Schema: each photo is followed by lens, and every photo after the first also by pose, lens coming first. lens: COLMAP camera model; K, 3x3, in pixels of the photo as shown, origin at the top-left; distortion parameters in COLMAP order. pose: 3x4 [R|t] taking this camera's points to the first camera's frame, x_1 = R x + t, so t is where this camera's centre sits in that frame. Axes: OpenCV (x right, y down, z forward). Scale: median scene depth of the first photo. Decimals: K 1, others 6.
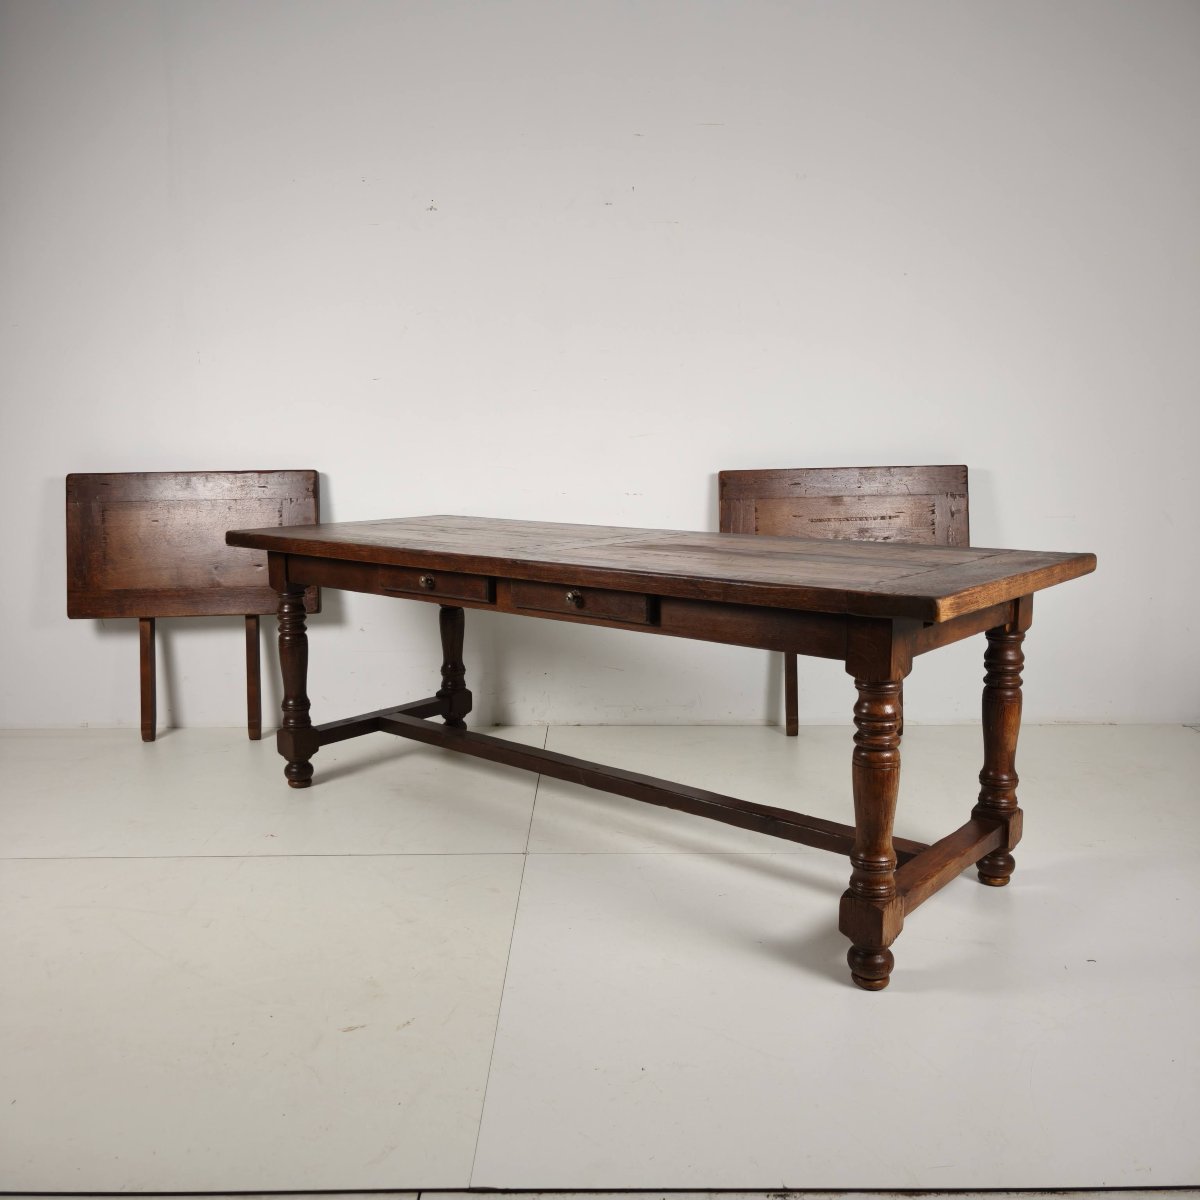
lens RADIAL K [[1078.2, 0, 601.2], [0, 1078.2, 601.6], [0, 0, 1]] dist [0.001768, 0.082251]
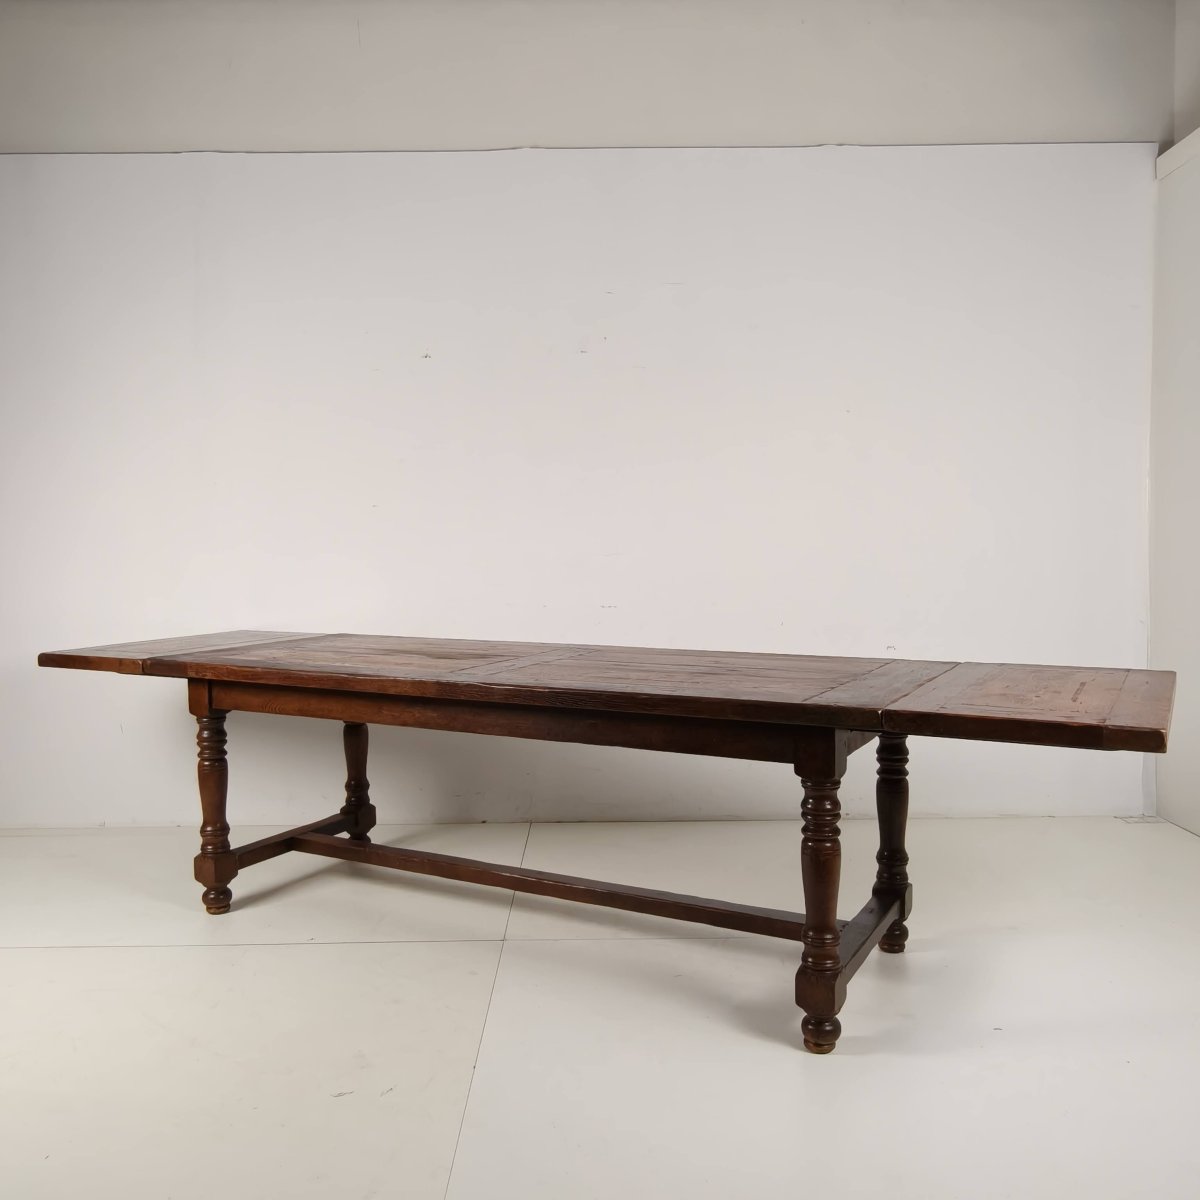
lens RADIAL K [[1081.2, 0, 600.0], [0, 1081.2, 600.0], [0, 0, 1]] dist [-0.000555, -0.009212]
pose [[0.979175, -0.018006, 0.202218, -0.169523], [0.035980, 0.995683, -0.085564, -0.023661], [-0.199805, 0.091058, 0.975595, -0.092797]]
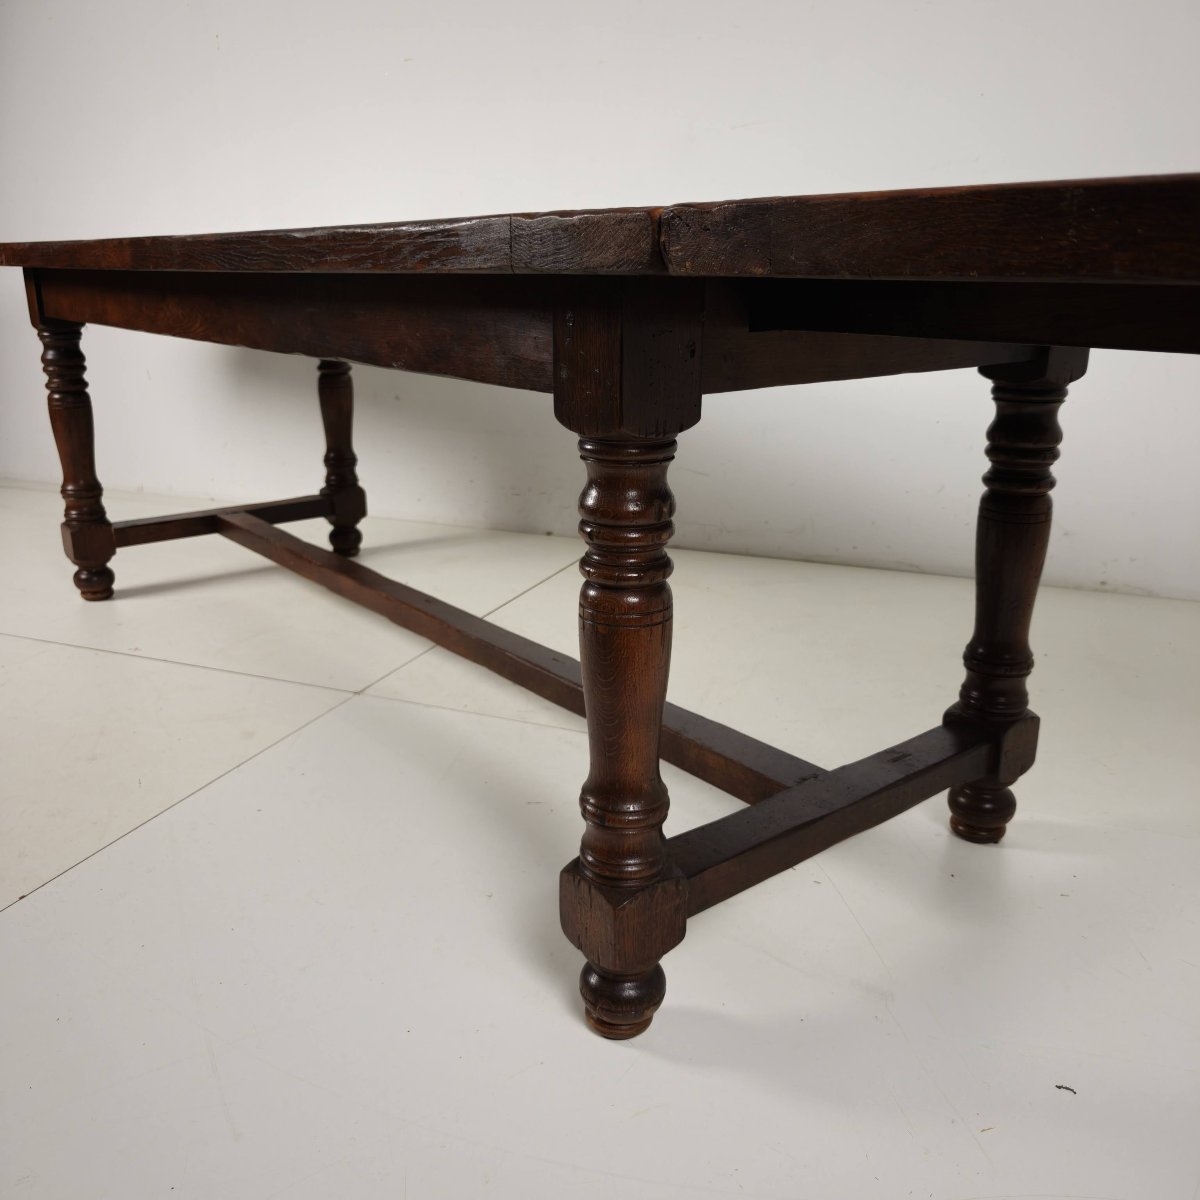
lens RADIAL K [[1078.2, 0, 601.2], [0, 1078.2, 601.6], [0, 0, 1]] dist [0.001768, 0.082251]
pose [[0.981630, 0.064149, -0.179687, 0.265834], [-0.036256, 0.987340, 0.154422, 0.055867], [0.187318, -0.145070, 0.971528, 0.426815]]
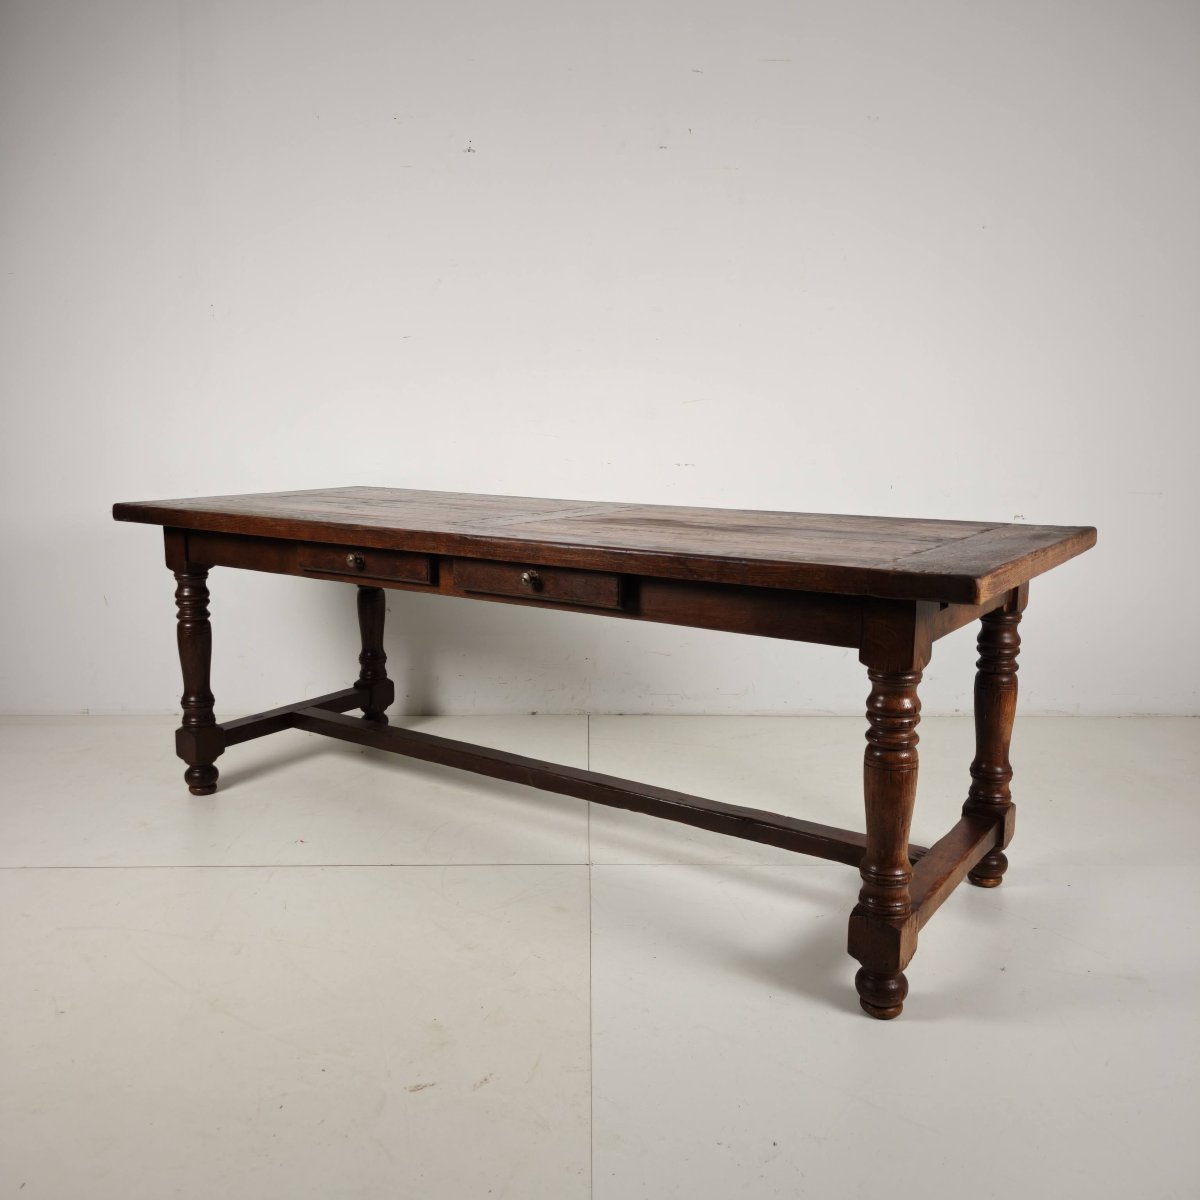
lens RADIAL K [[1079.5, 0, 594.9], [0, 1079.5, 583.5], [0, 0, 1]] dist [-0.000080, 0.007715]
pose [[0.995193, -0.006586, 0.097712, -0.058330], [0.006182, 0.999971, 0.004433, -0.002838], [-0.097738, -0.003808, 0.995205, 0.116895]]
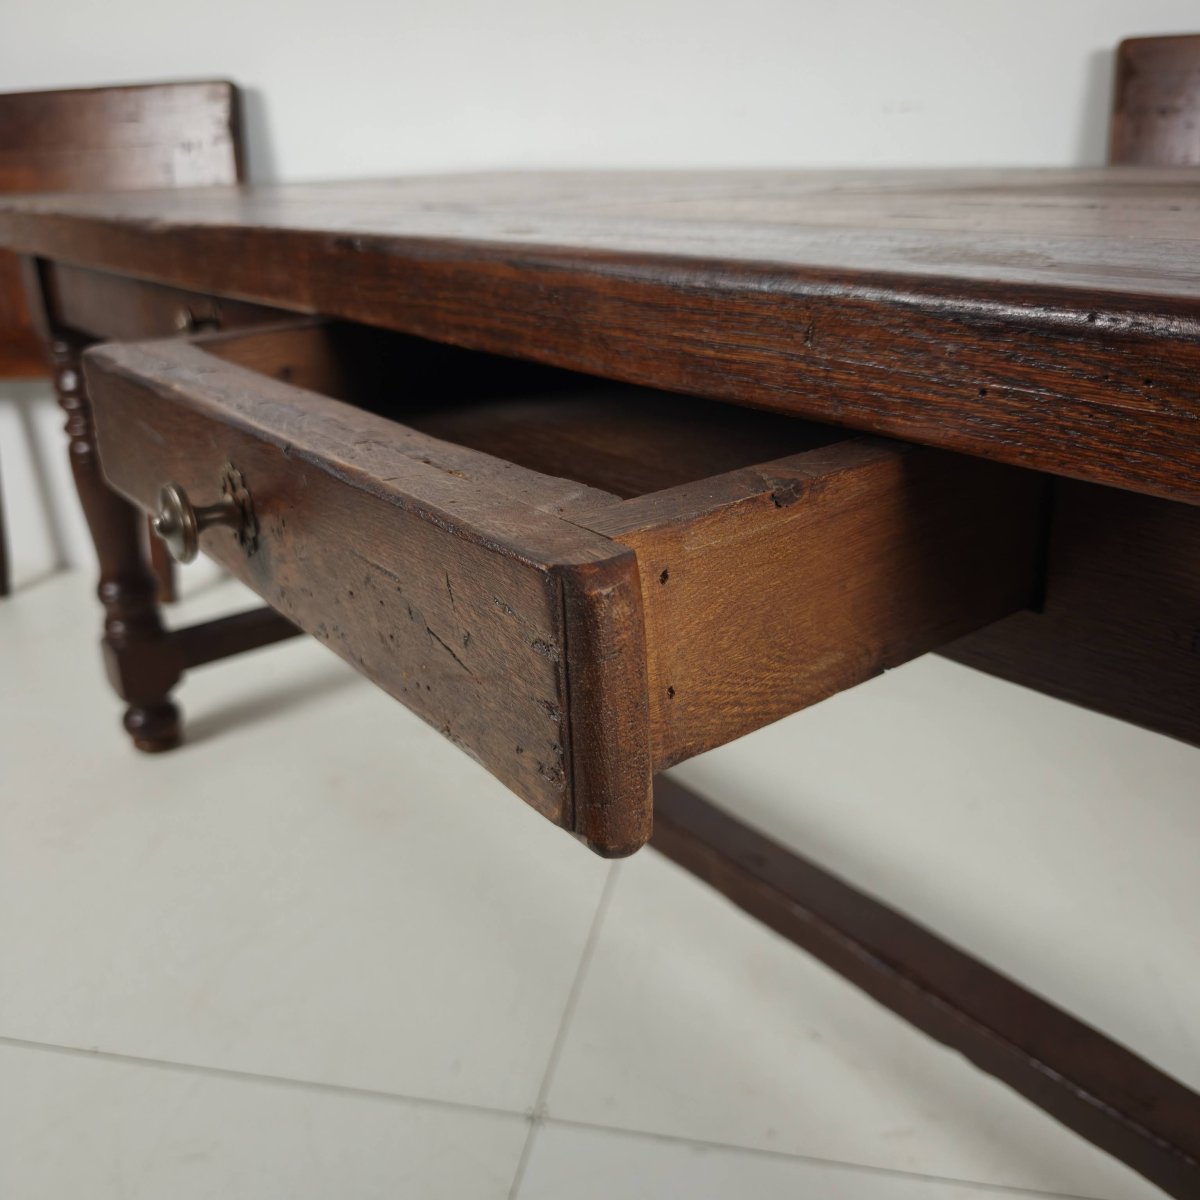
lens RADIAL K [[1094.4, 0, 599.9], [0, 1094.4, 584.1], [0, 0, 1]] dist [0.013328, -0.001293]
pose [[0.978770, 0.054650, -0.197543, 0.015189], [-0.008831, 0.974147, 0.225742, -0.019913], [0.204772, -0.219205, 0.953948, 0.756165]]
